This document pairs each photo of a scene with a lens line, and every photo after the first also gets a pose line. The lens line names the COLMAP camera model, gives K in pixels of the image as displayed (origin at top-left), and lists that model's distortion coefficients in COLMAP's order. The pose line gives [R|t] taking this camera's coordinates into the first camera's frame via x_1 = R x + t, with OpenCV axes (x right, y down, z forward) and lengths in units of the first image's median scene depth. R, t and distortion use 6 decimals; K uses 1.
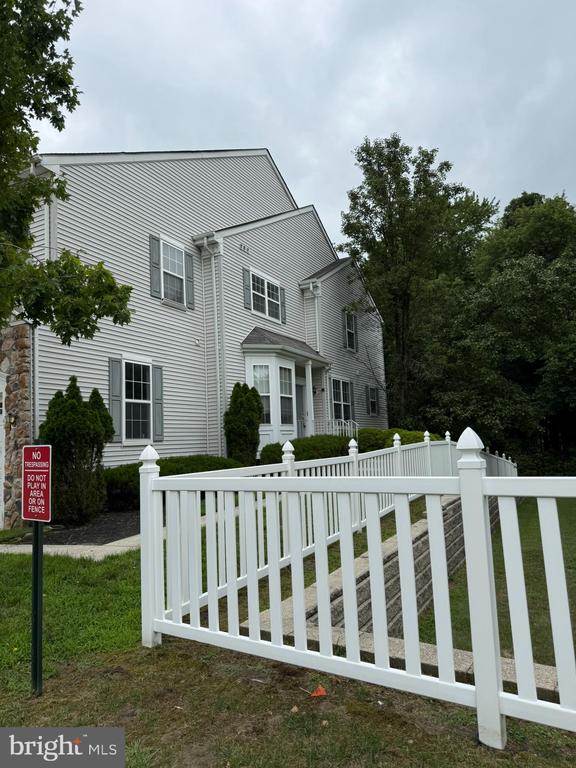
lens RADIAL K [[528.9, 0, 288.0], [0, 528.9, 384.0], [0, 0, 1]] dist [0.093135, -0.150564]
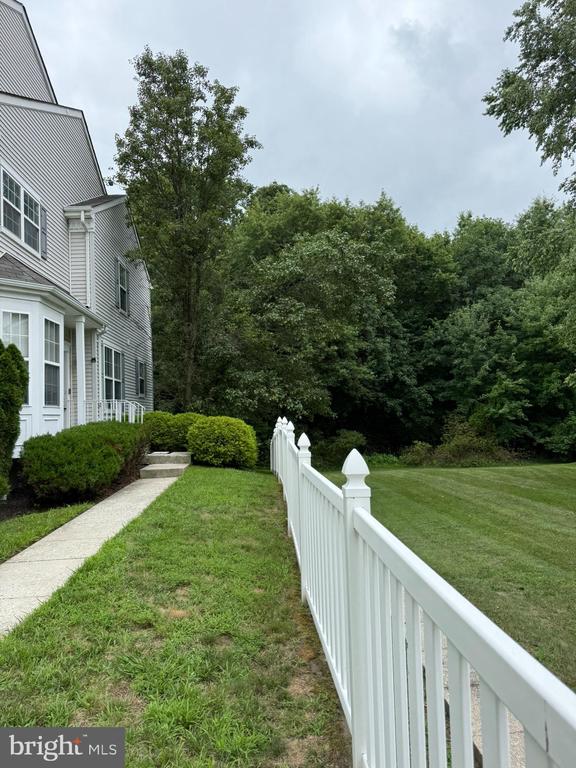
lens RADIAL K [[528.9, 0, 288.0], [0, 528.9, 384.0], [0, 0, 1]] dist [0.093135, -0.150564]
pose [[0.860185, 0.039794, 0.508427, -0.082921], [-0.054496, 0.998415, 0.014055, 0.020676], [-0.507062, -0.039797, 0.860990, 0.233565]]
